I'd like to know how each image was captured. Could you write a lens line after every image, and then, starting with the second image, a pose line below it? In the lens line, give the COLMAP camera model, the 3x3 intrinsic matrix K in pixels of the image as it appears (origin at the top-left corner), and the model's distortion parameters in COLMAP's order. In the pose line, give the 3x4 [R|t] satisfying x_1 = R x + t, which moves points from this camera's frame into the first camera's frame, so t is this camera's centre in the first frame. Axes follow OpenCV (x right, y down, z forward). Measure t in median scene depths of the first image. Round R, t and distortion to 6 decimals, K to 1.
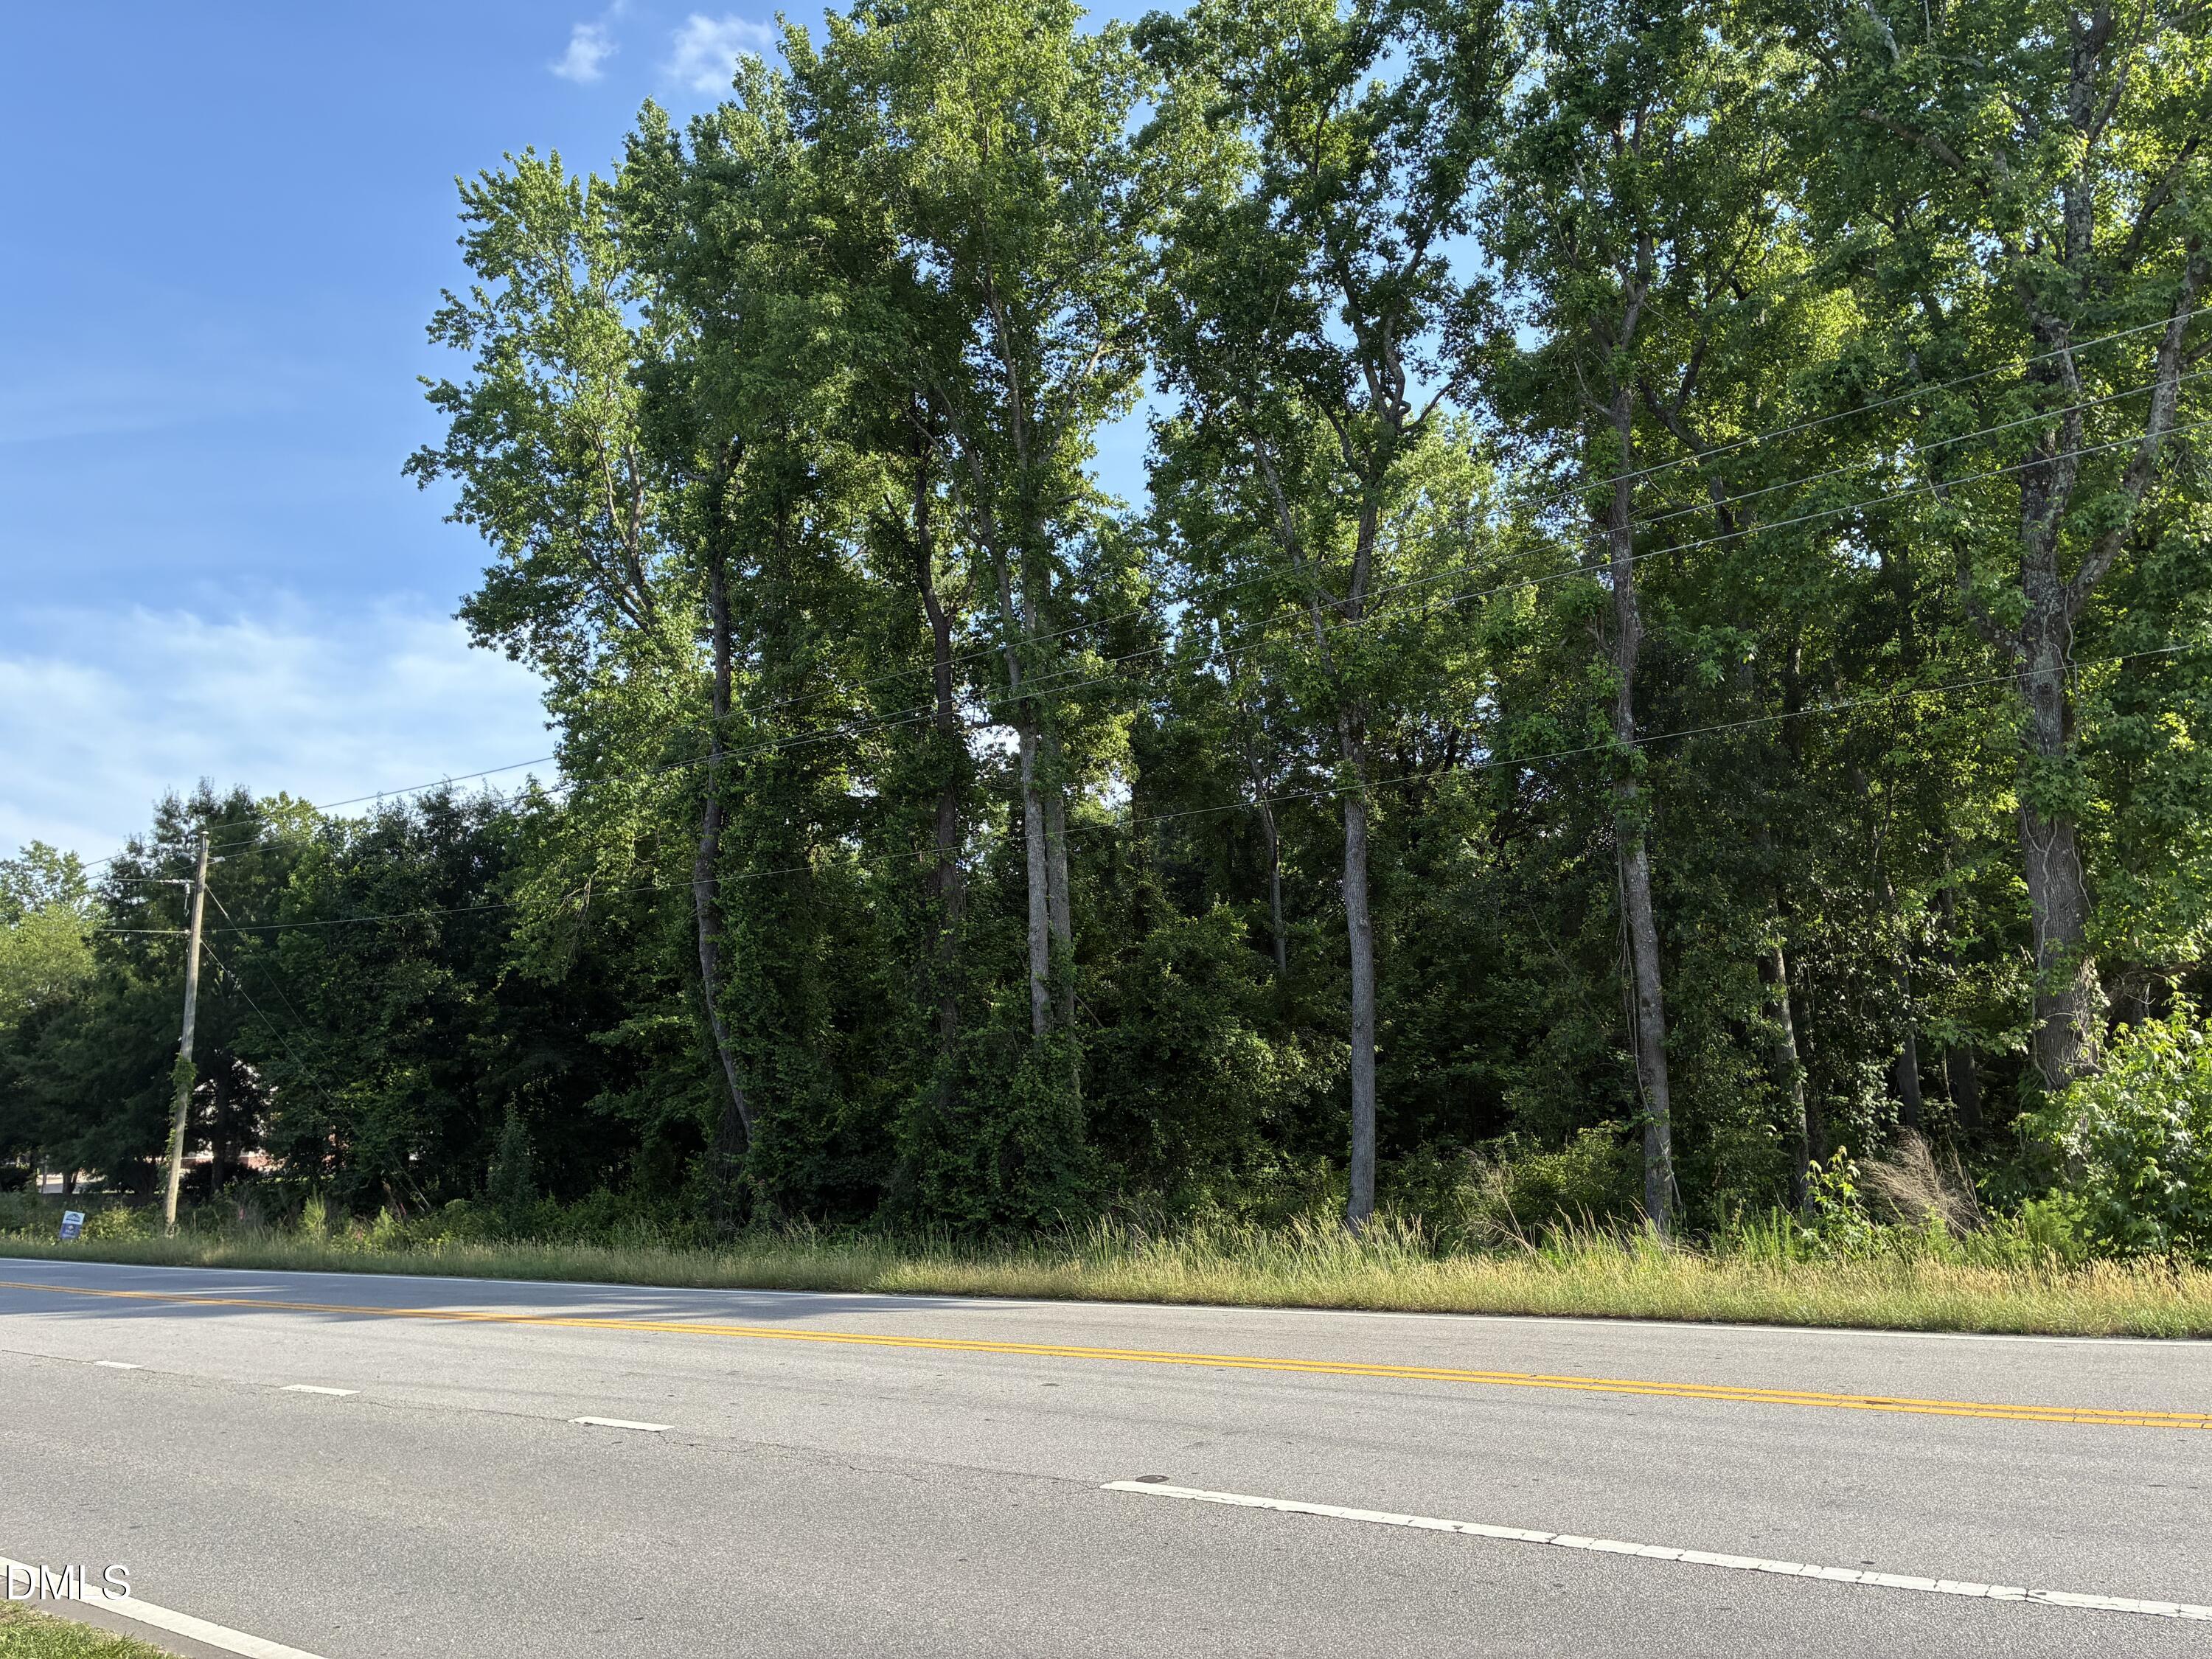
lens RADIAL K [[1729.2, 0, 1106.0], [0, 1729.2, 829.5], [0, 0, 1]] dist [0.026210, -0.044255]
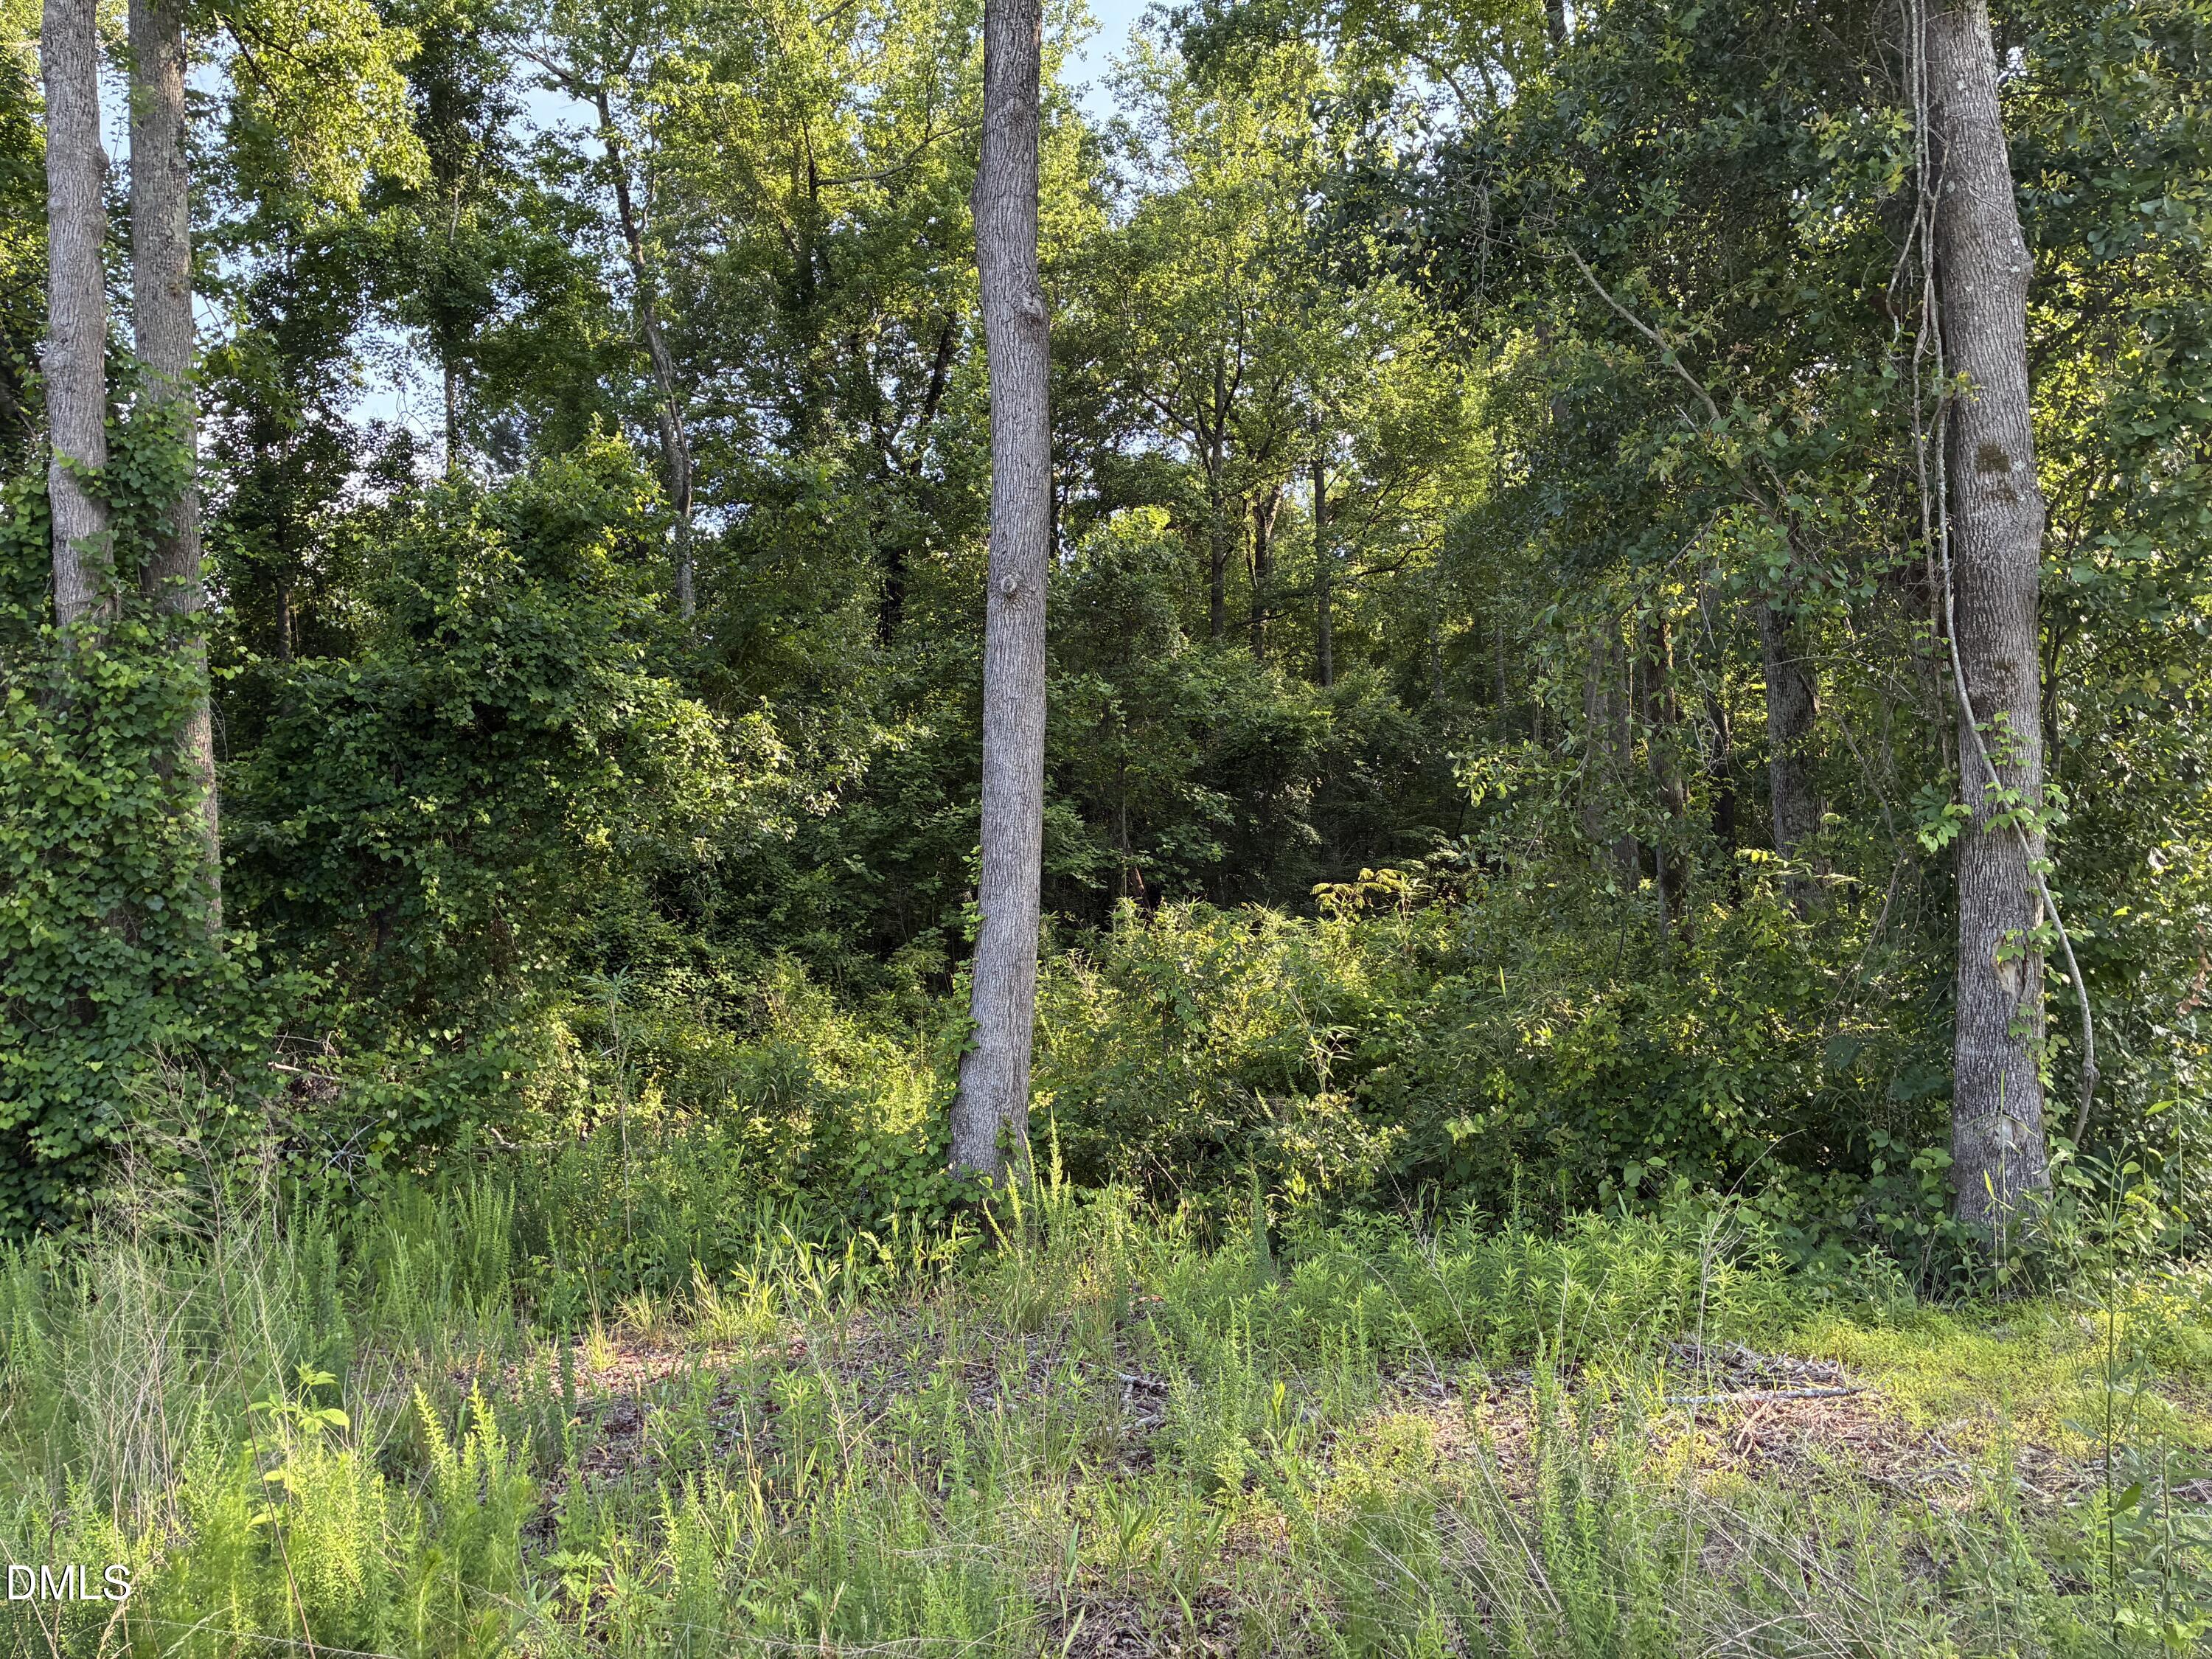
lens RADIAL K [[1697.5, 0, 1106.0], [0, 1697.5, 829.5], [0, 0, 1]] dist [0.029174, -0.004208]
pose [[0.932740, 0.007603, 0.360469, 0.032652], [-0.049654, 0.992960, 0.107540, 0.110266], [-0.357113, -0.118205, 0.926551, 0.584521]]
